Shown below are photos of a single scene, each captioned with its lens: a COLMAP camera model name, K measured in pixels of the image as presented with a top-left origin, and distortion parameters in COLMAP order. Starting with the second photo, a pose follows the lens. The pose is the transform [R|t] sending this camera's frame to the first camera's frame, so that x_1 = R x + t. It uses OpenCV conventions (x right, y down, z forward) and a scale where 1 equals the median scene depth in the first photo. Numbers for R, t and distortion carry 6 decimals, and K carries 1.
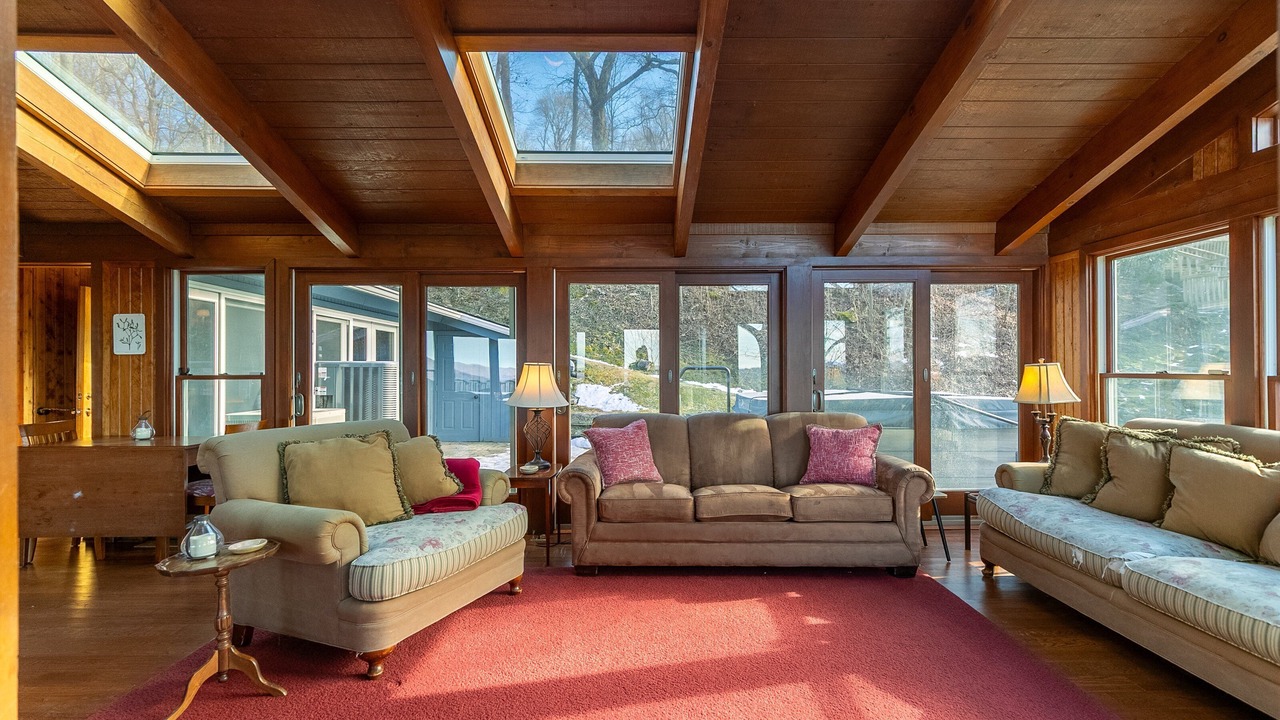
lens RADIAL K [[577.9, 0, 644.9], [0, 577.9, 363.2], [0, 0, 1]] dist [0.010309, 0.000142]
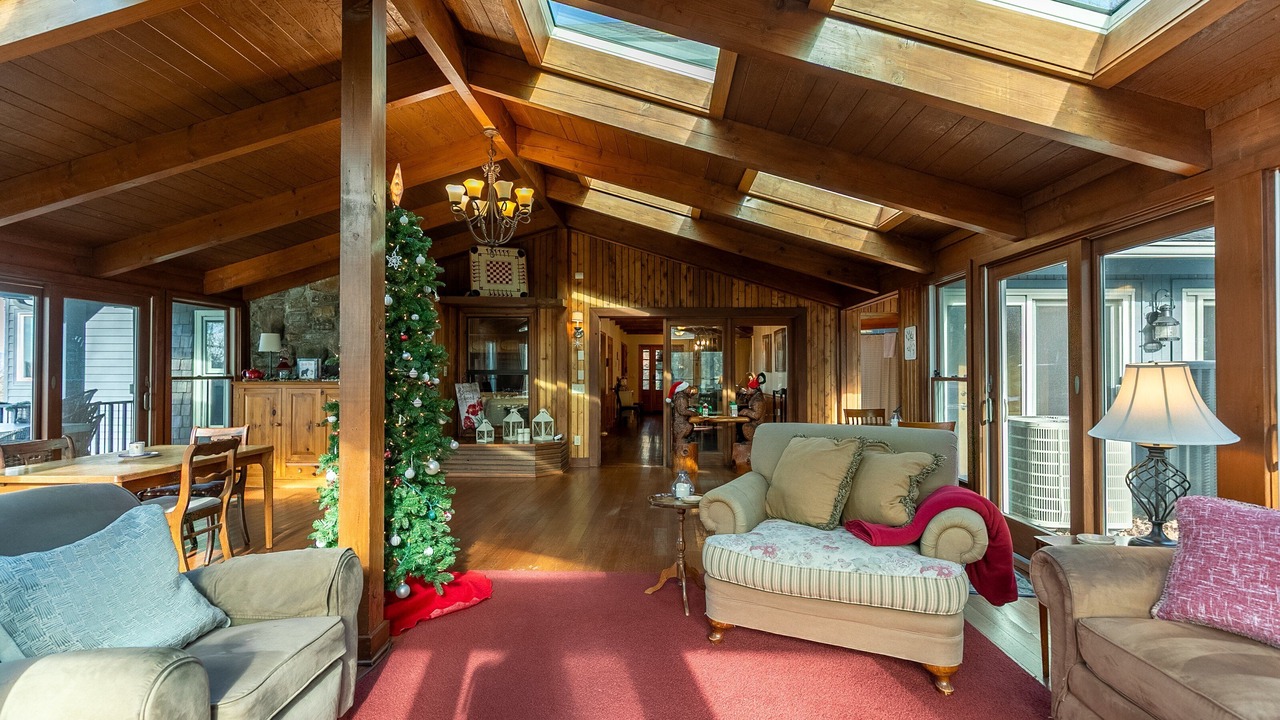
lens RADIAL K [[577.9, 0, 644.9], [0, 577.9, 363.2], [0, 0, 1]] dist [0.010309, 0.000142]
pose [[-0.037137, -0.014172, -0.999210, 0.461740], [0.013526, 0.999801, -0.014683, 0.003315], [0.999219, -0.014061, -0.036938, 0.609718]]
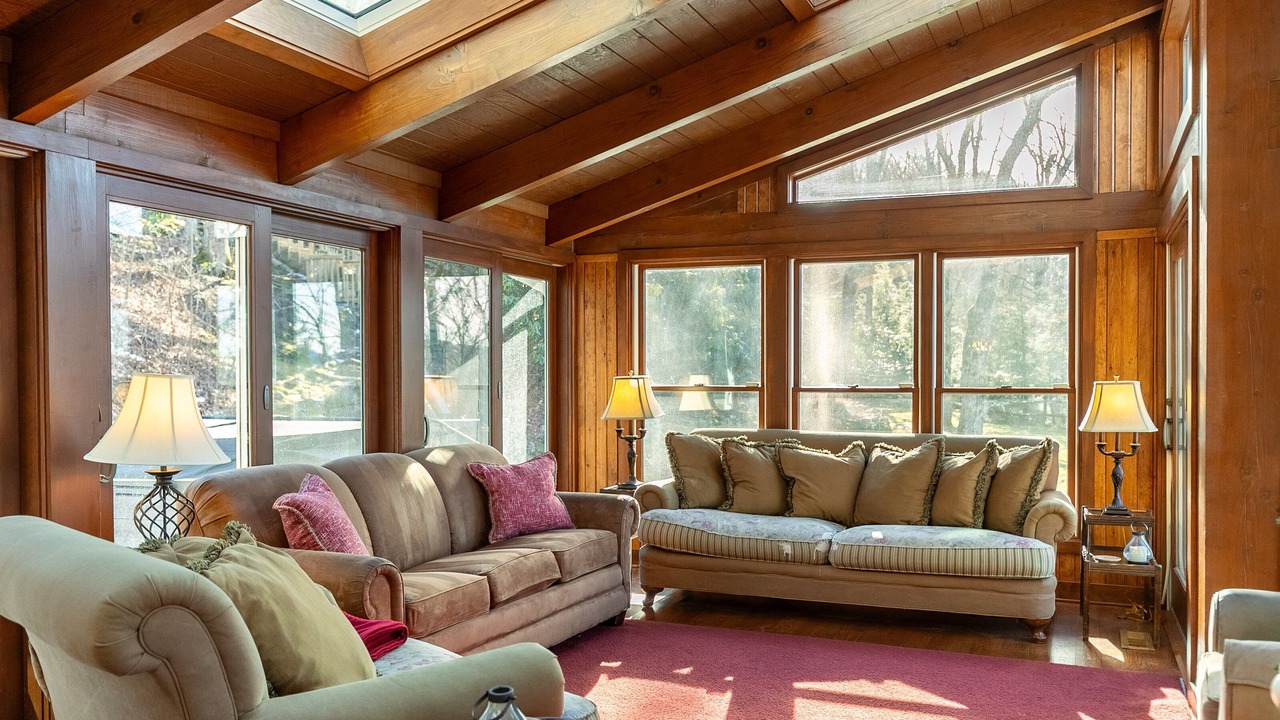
lens RADIAL K [[1064.8, 0, 641.3], [0, 1064.8, 386.0], [0, 0, 1]] dist [0.003850, 0.006490]
pose [[0.396657, -0.005819, 0.917948, -0.981455], [-0.006851, 0.999933, 0.009299, 0.000791], [-0.917941, -0.009977, 0.396591, 0.349628]]
